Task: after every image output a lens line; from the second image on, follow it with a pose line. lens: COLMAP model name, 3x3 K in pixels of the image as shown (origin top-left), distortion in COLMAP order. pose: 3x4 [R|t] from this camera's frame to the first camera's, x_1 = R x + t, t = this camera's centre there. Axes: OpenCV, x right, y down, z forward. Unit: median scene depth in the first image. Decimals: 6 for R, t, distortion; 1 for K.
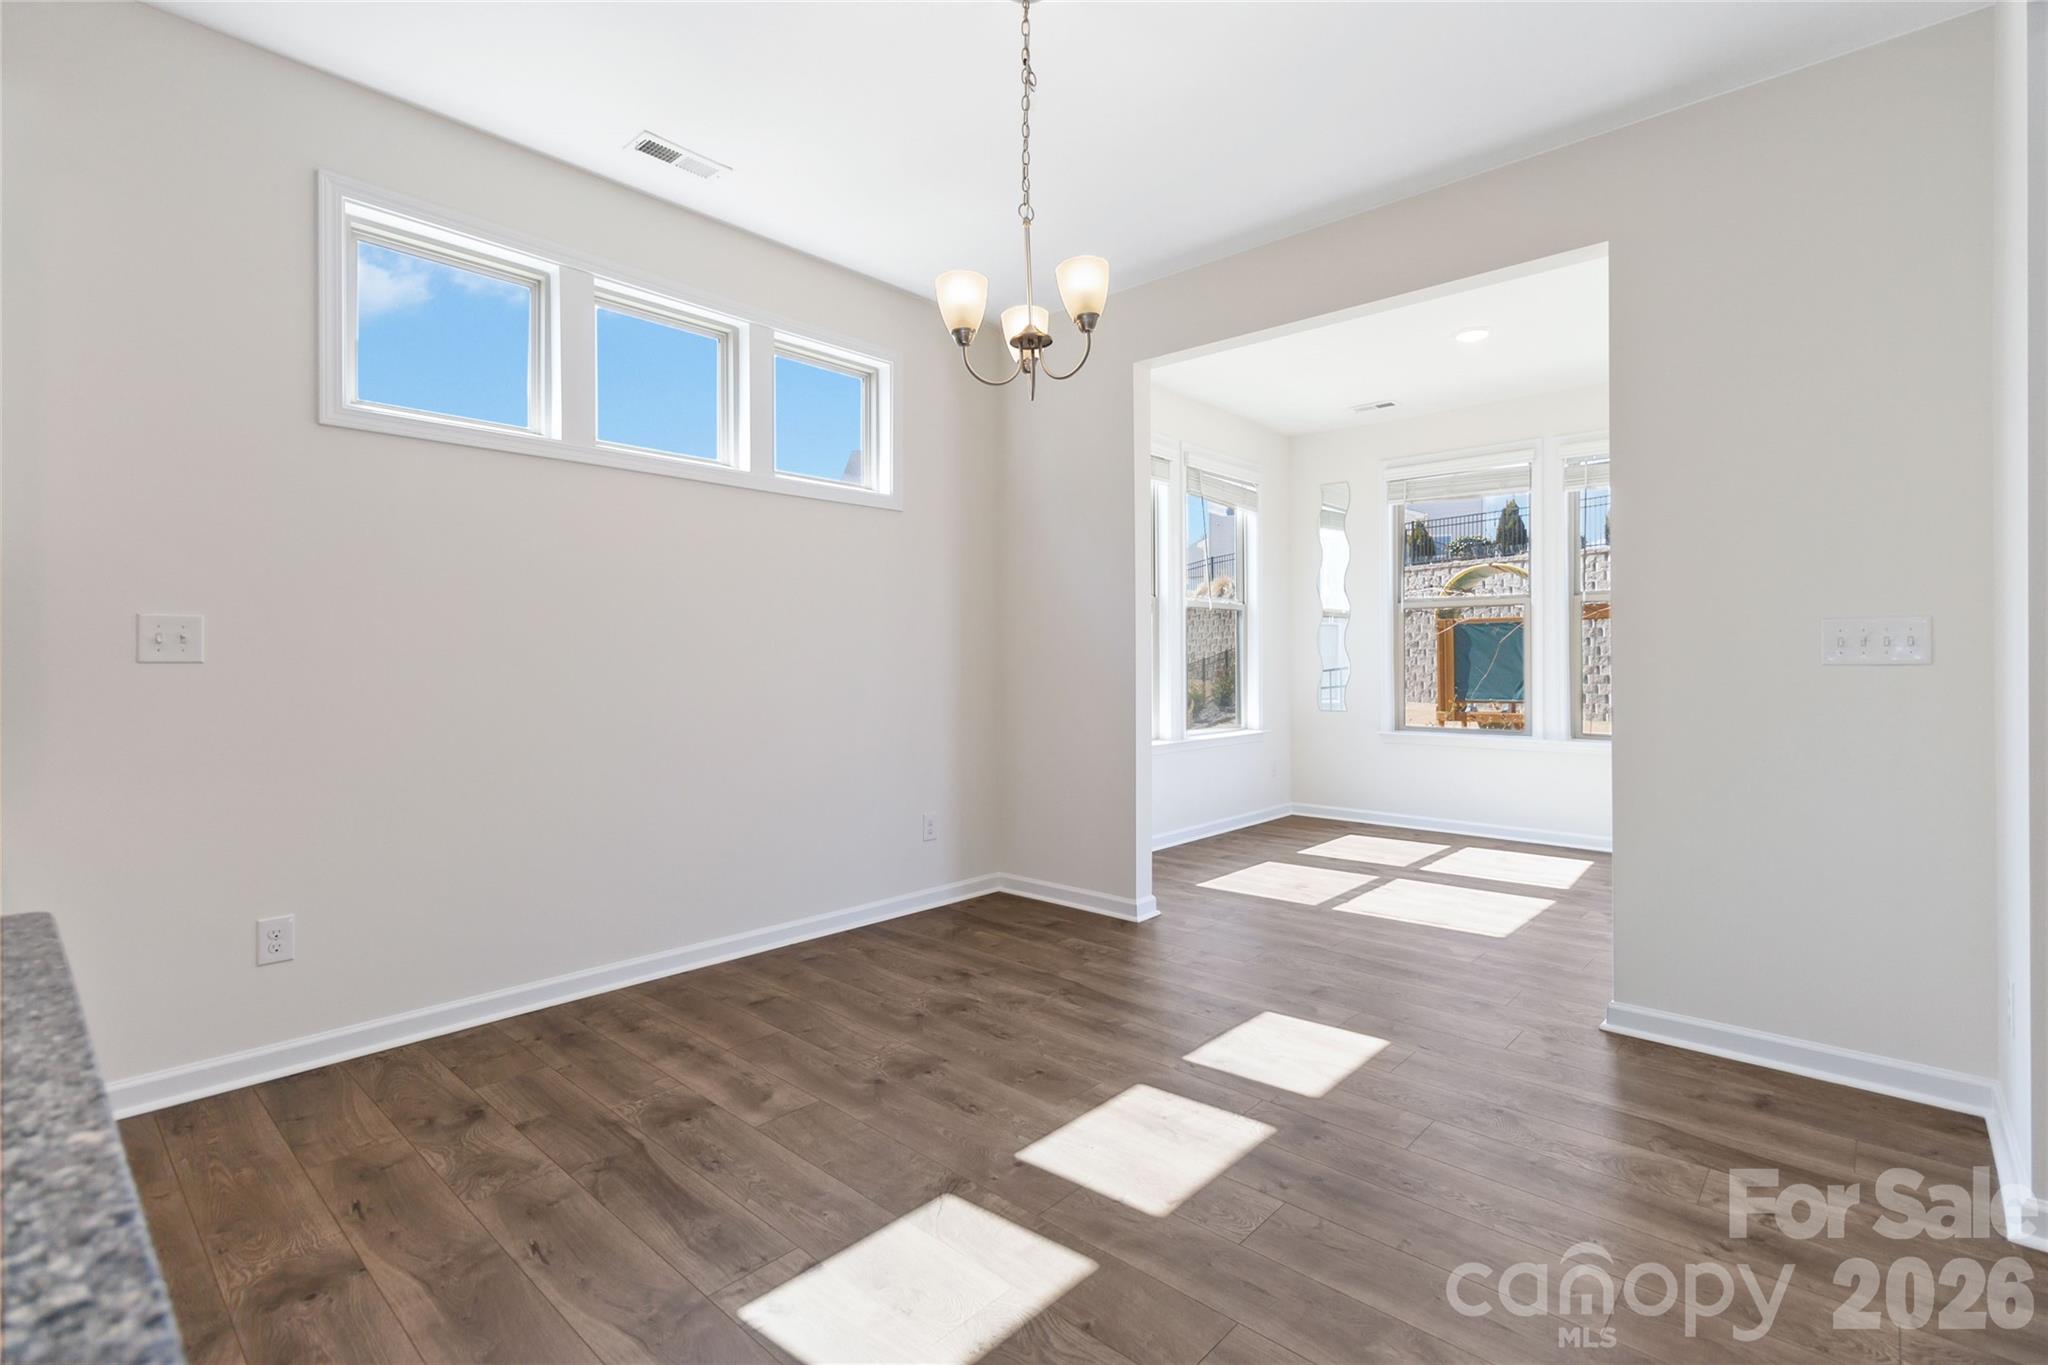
lens RADIAL K [[955.7, 0, 1039.0], [0, 955.7, 654.9], [0, 0, 1]] dist [-0.001616, 0.001076]
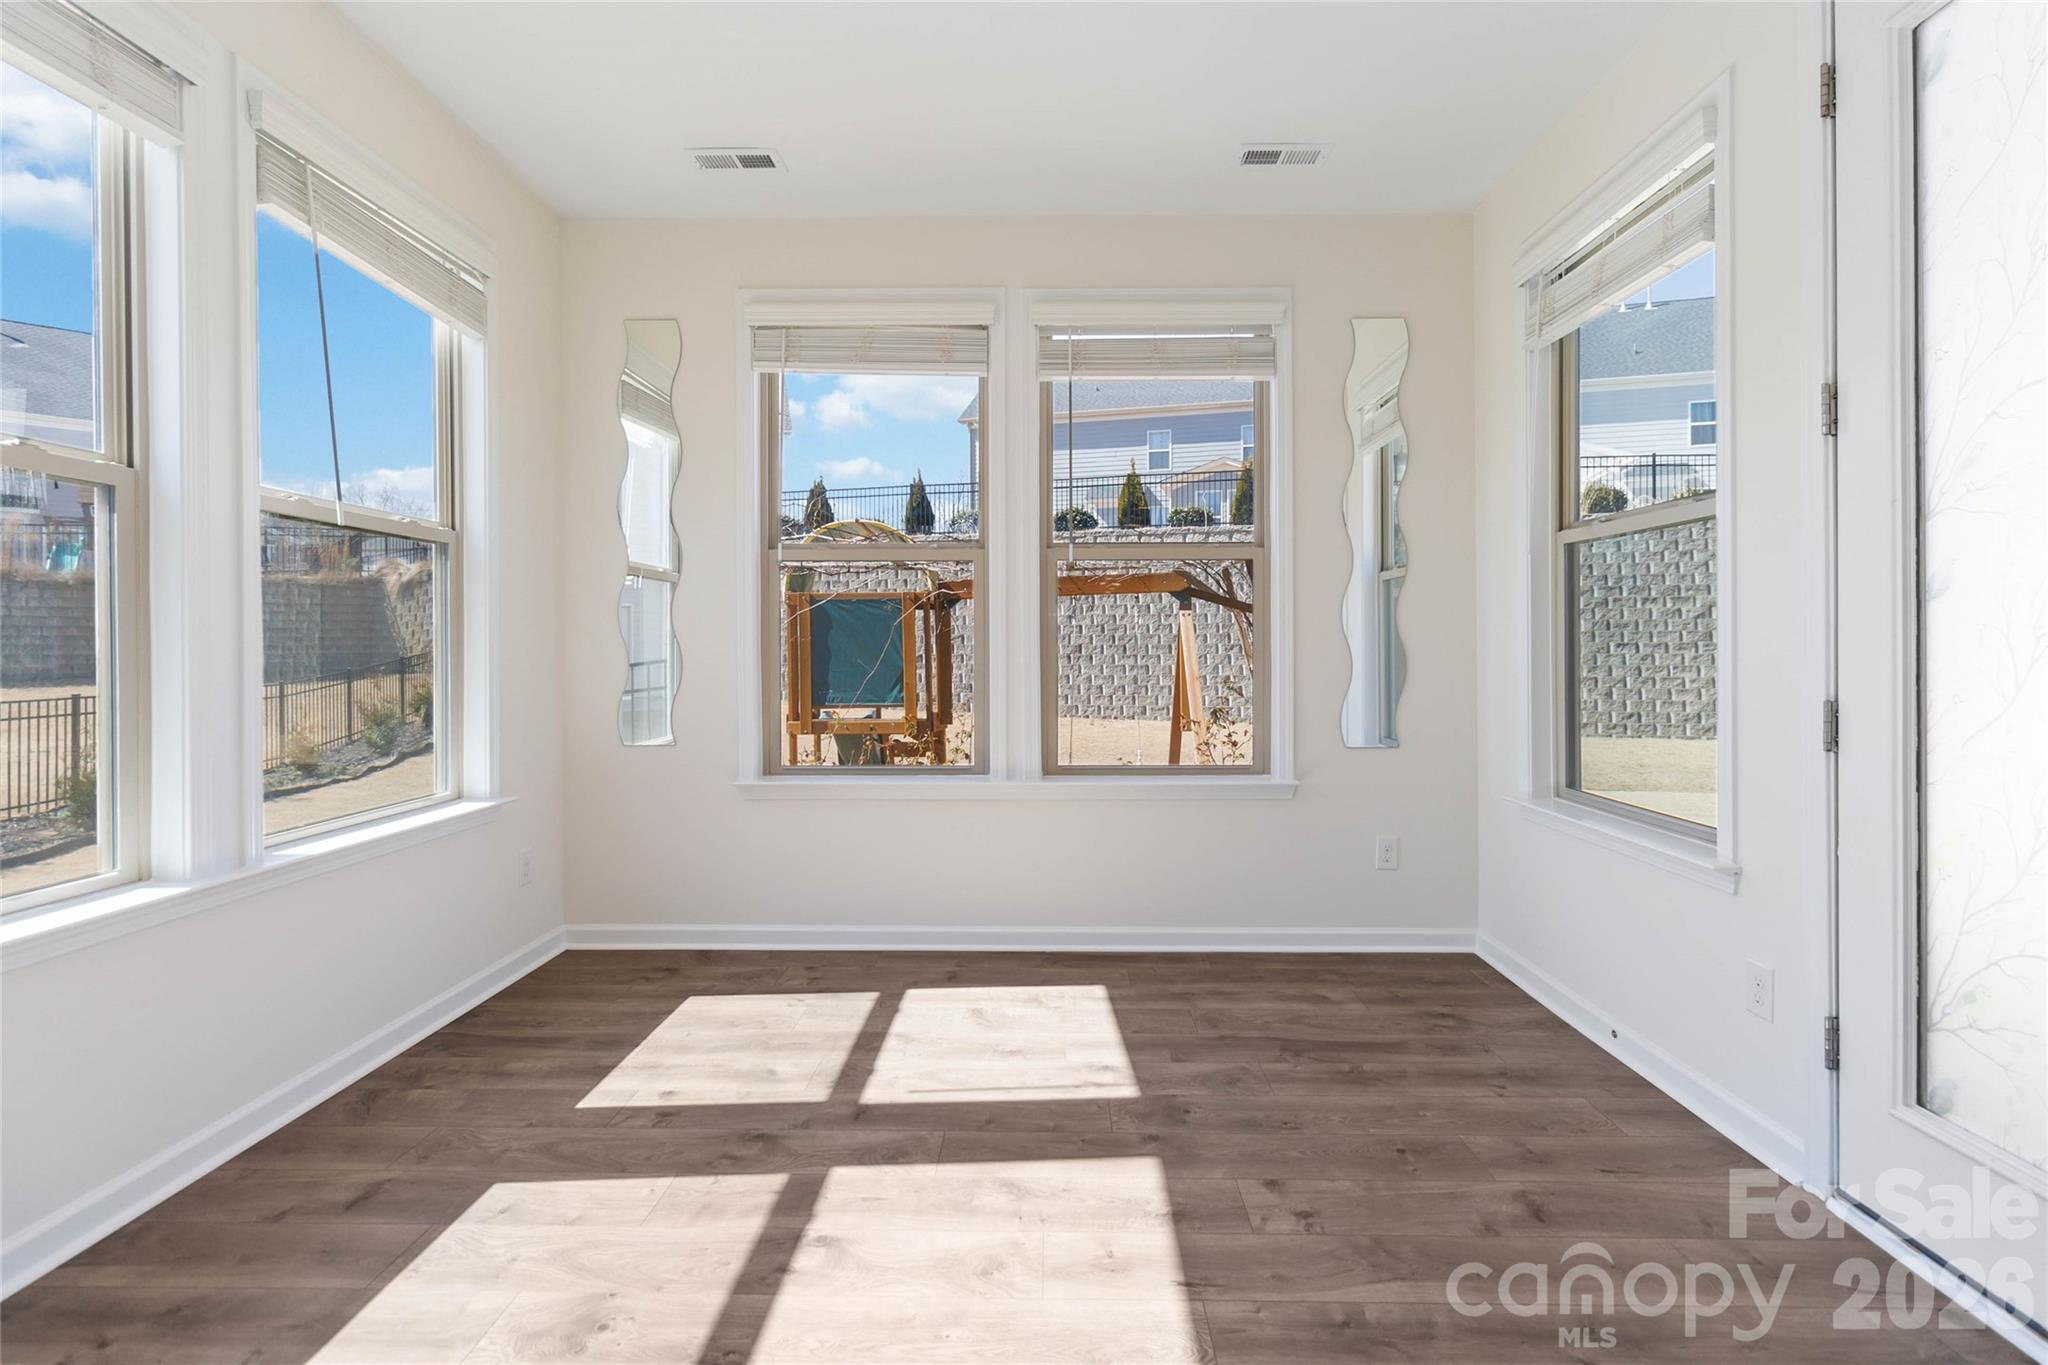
lens RADIAL K [[955.7, 0, 1039.0], [0, 955.7, 654.9], [0, 0, 1]] dist [-0.001616, 0.001076]
pose [[0.755247, -0.003621, 0.655430, 0.125574], [-0.004166, 0.999938, 0.010325, 0.001362], [-0.655427, -0.010528, 0.755185, 0.465499]]
